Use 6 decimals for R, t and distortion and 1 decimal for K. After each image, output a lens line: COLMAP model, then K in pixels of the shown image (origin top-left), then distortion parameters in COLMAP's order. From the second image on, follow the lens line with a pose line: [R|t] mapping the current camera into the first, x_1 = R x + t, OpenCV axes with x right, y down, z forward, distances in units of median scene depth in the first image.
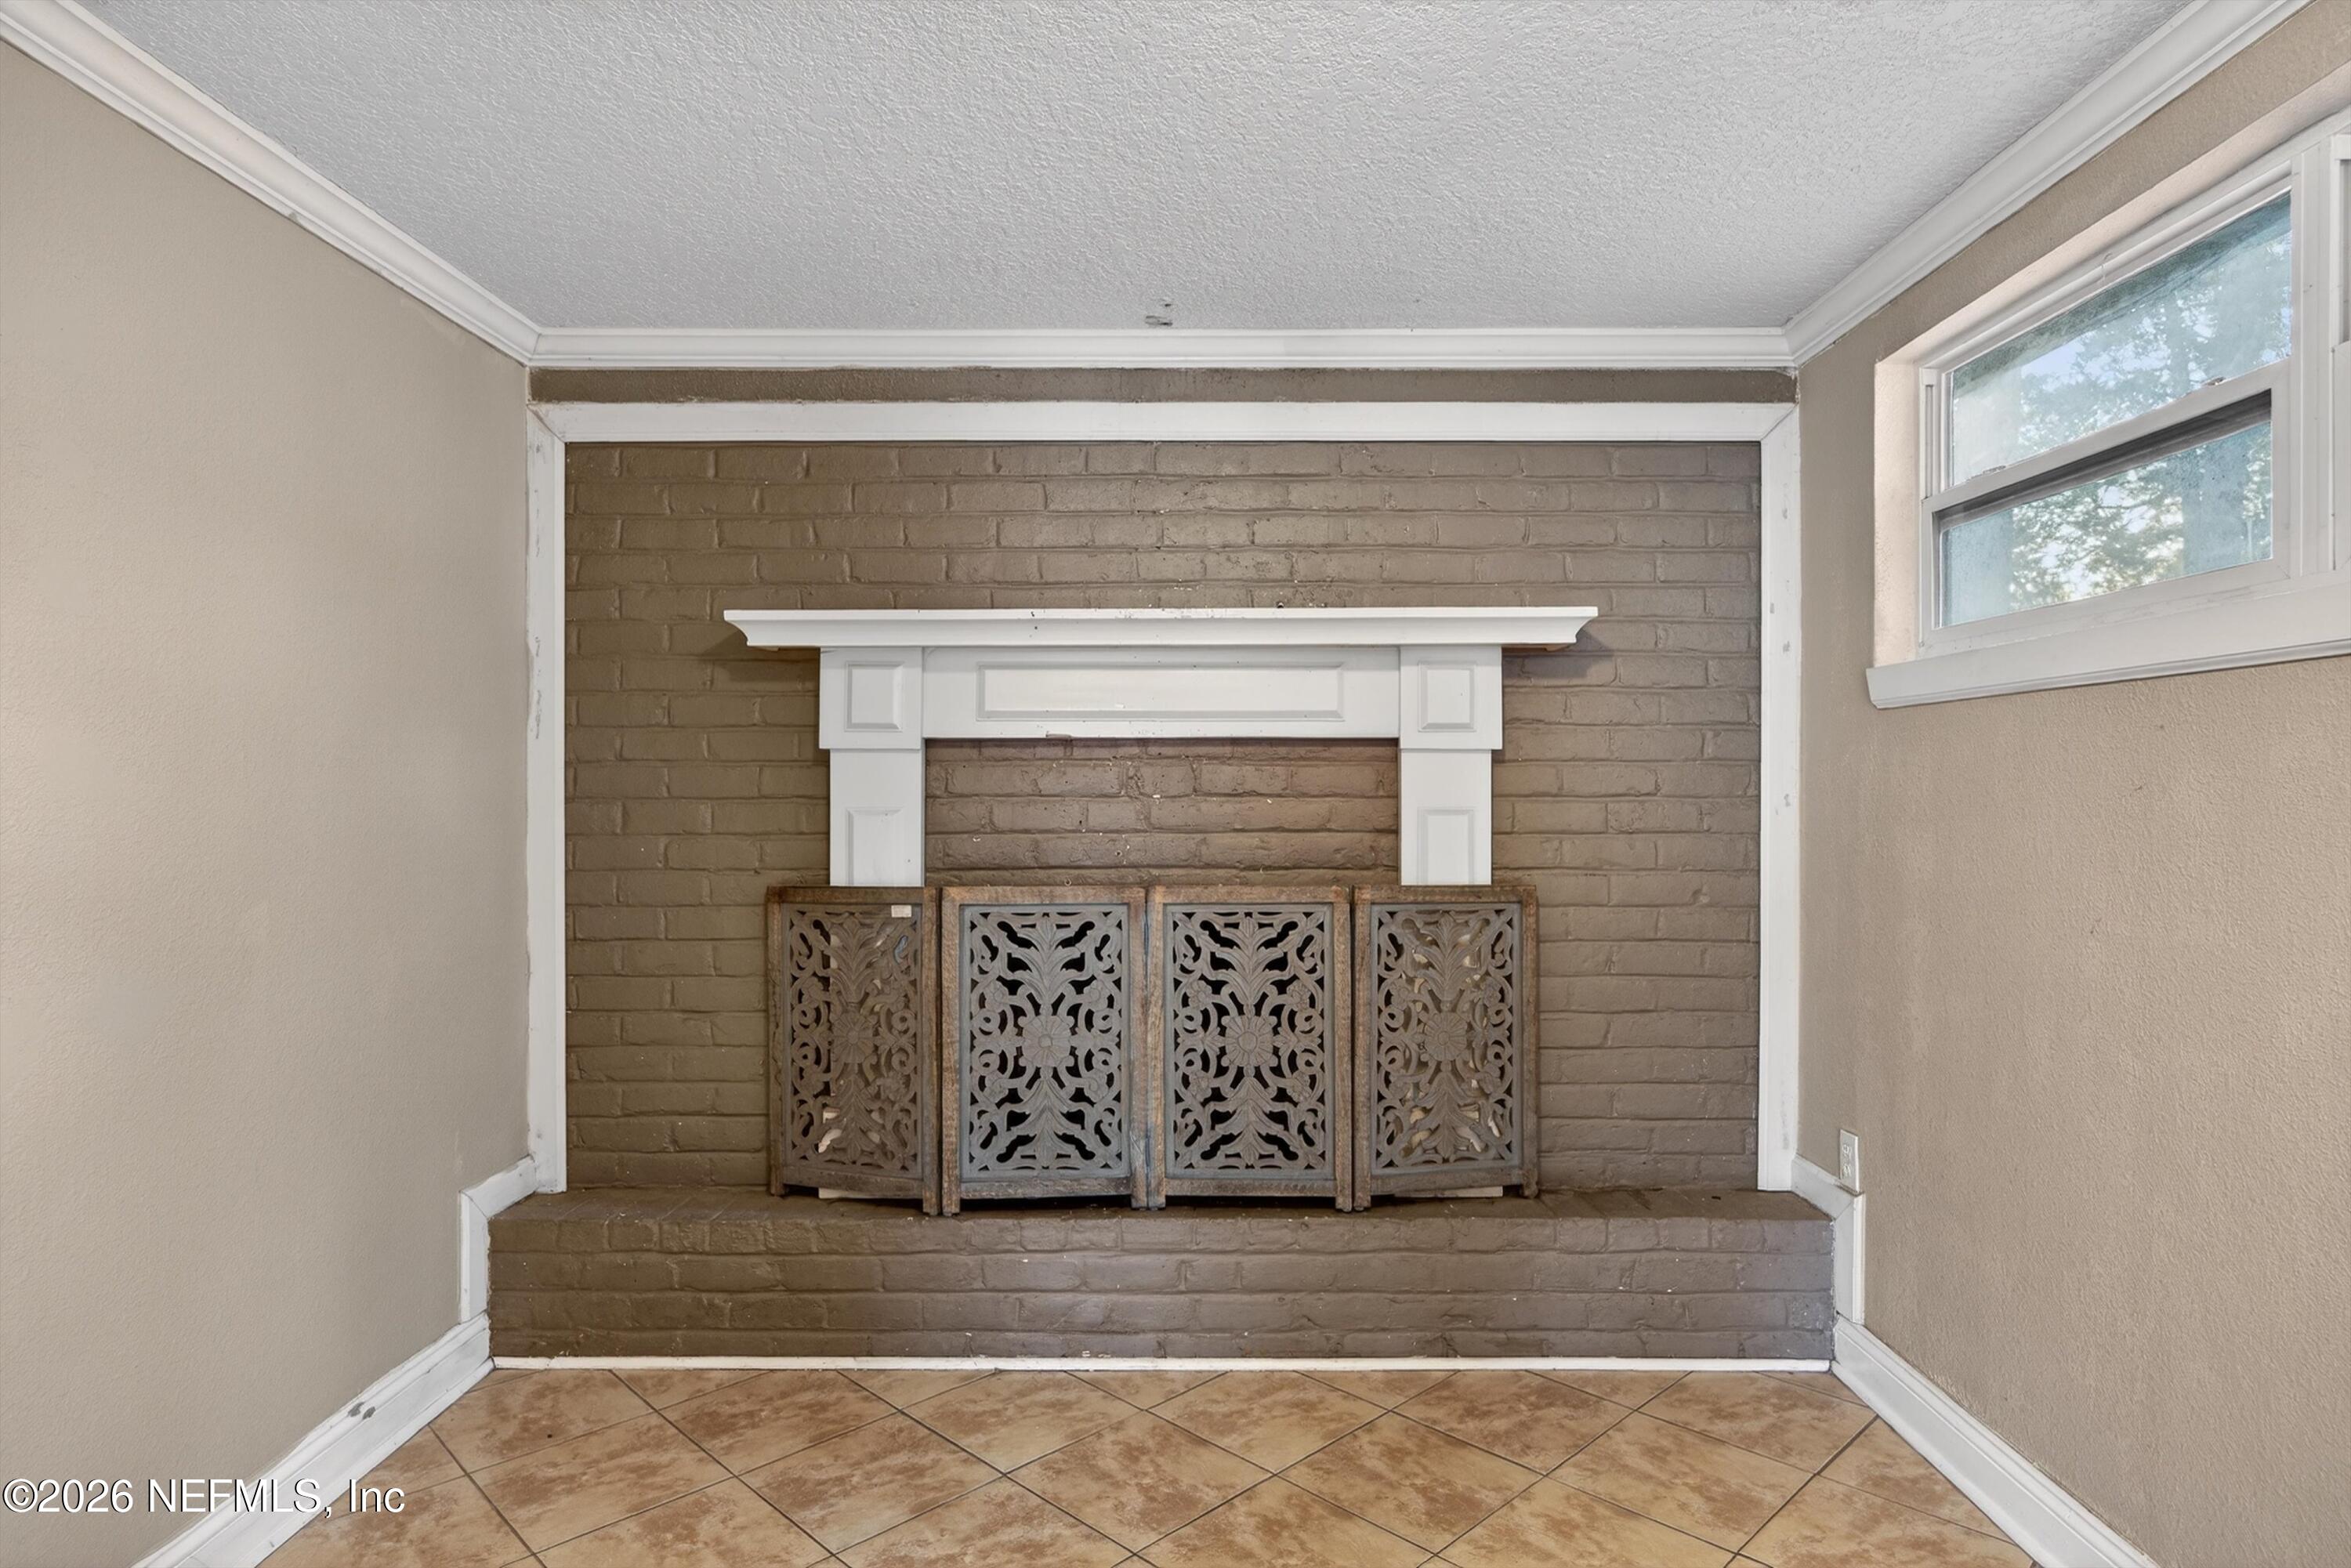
lens RADIAL K [[1021.1, 0, 1175.5], [0, 1021.1, 784.0], [0, 0, 1]] dist [0.012592, 0.000452]
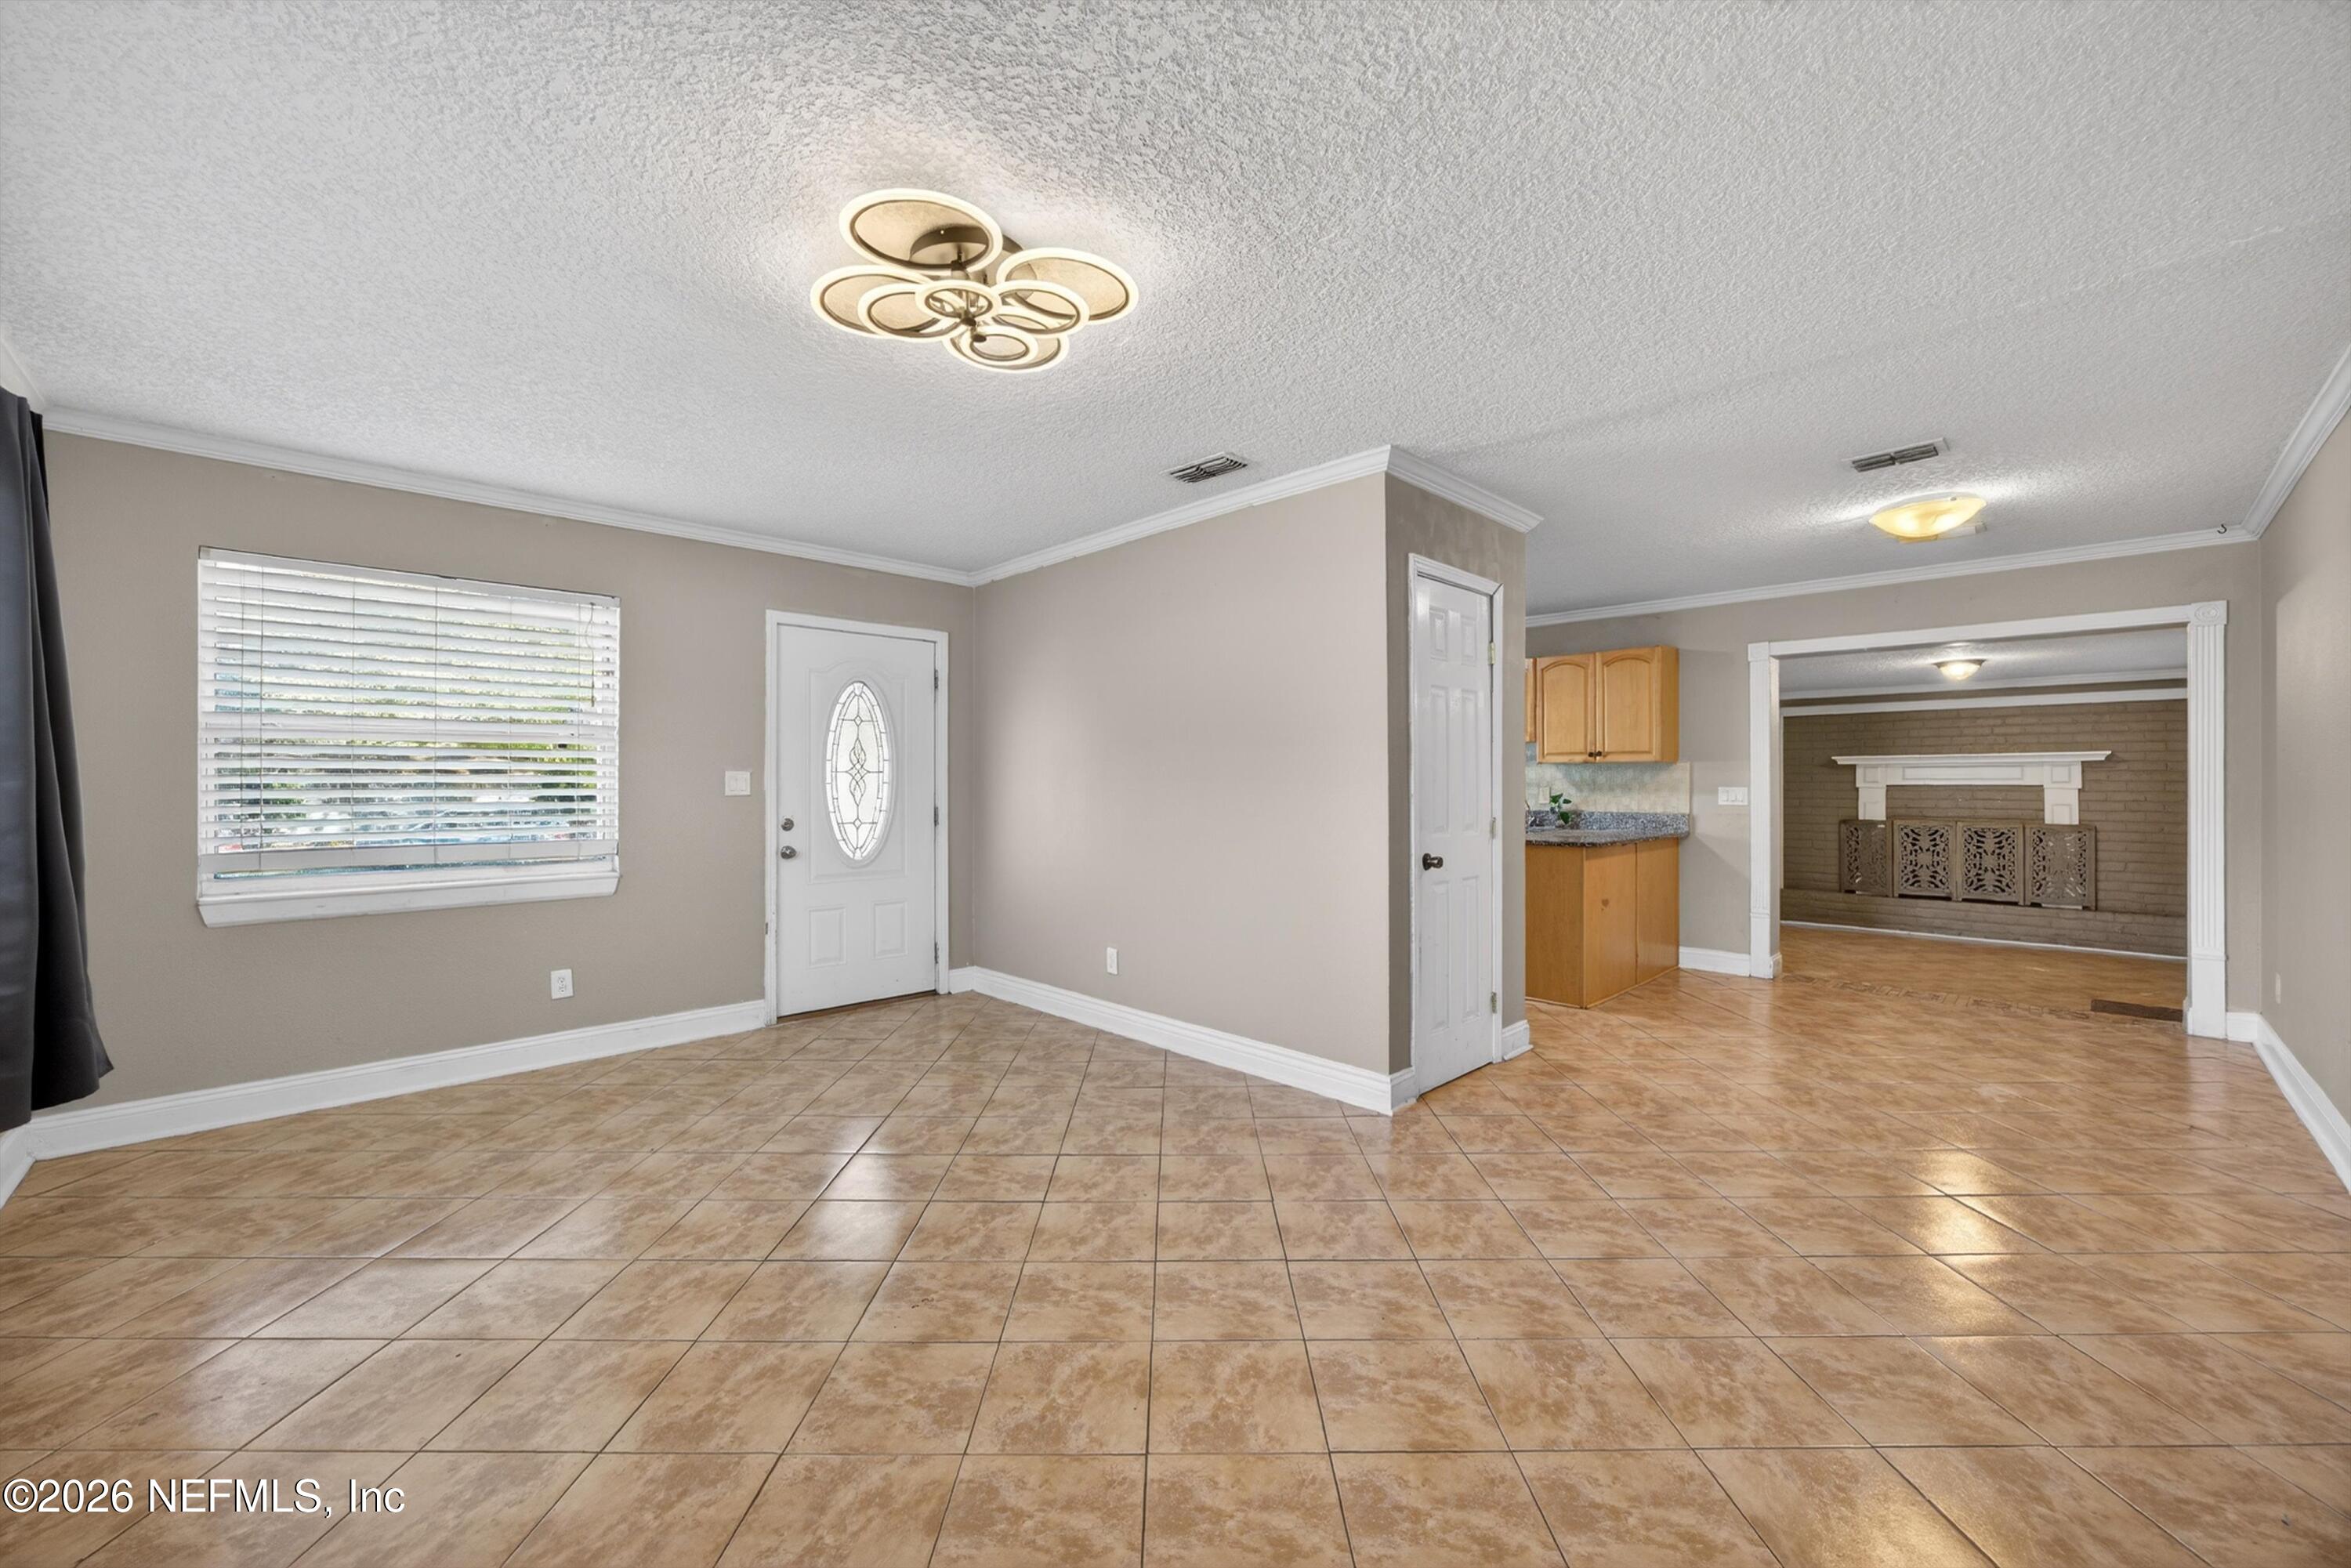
lens RADIAL K [[942.7, 0, 1152.2], [0, 942.7, 775.1], [0, 0, 1]] dist [-0.002582, -0.000123]
pose [[0.690207, -0.003442, -0.723604, 0.459923], [-0.008038, 0.999891, -0.012423, -0.012665], [0.723568, 0.014391, 0.690104, -3.781669]]
